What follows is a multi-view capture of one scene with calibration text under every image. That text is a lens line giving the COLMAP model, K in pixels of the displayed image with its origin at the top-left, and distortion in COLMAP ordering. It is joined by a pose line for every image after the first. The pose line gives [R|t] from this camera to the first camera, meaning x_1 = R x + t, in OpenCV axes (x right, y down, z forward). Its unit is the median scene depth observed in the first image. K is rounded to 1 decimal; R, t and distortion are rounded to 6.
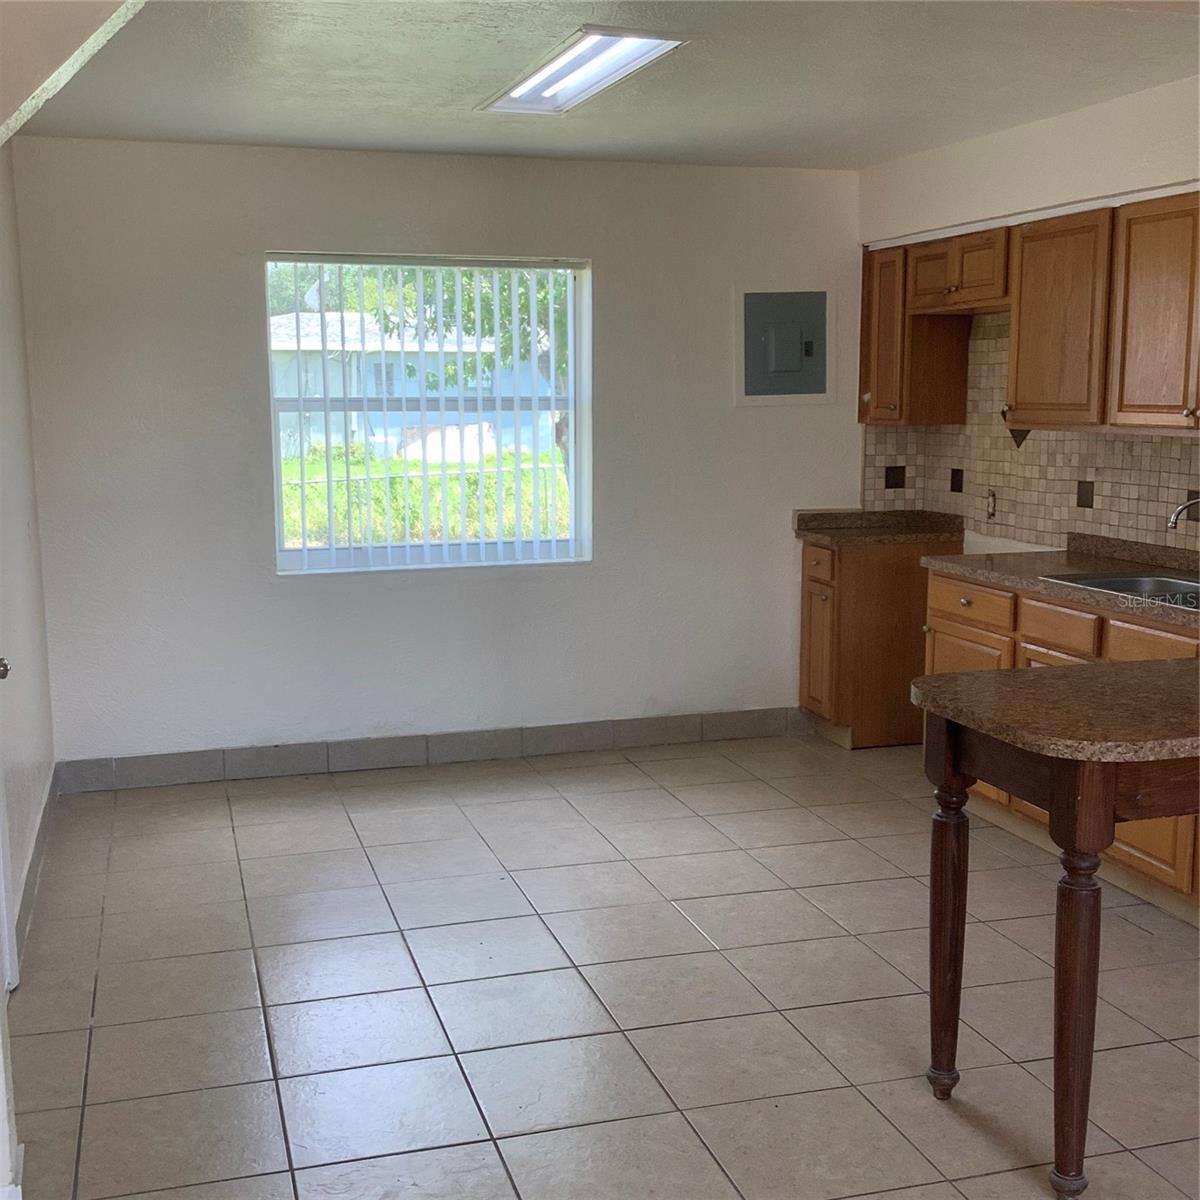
lens RADIAL K [[1475.9, 0, 595.9], [0, 1475.9, 602.1], [0, 0, 1]] dist [0.122263, 0.000000]
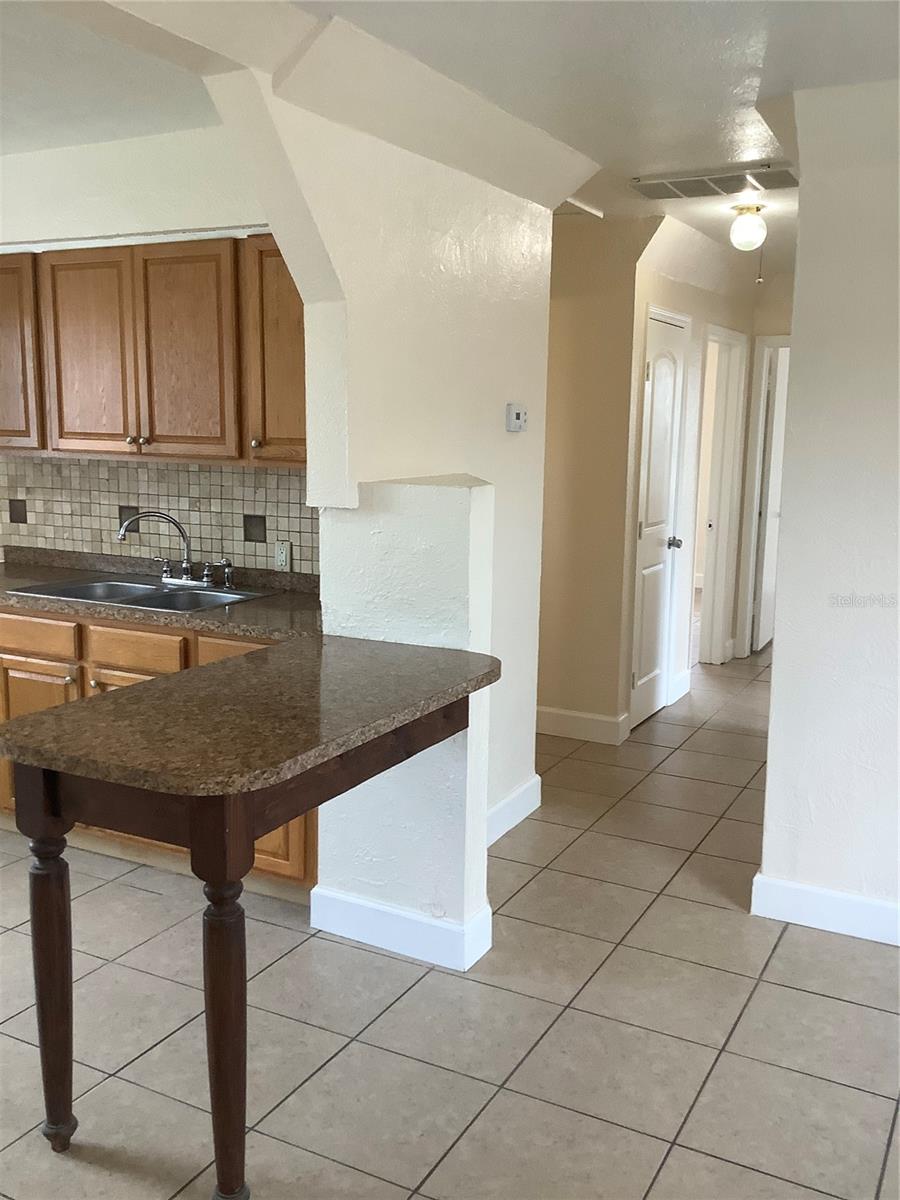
lens RADIAL K [[1096.7, 0, 457.6], [0, 1096.7, 605.7], [0, 0, 1]] dist [0.089189, -0.166523]
pose [[0.701198, -0.106356, 0.704989, -0.041458], [0.088647, 0.994144, 0.061808, -0.028995], [-0.707434, 0.019156, 0.706520, 0.222023]]
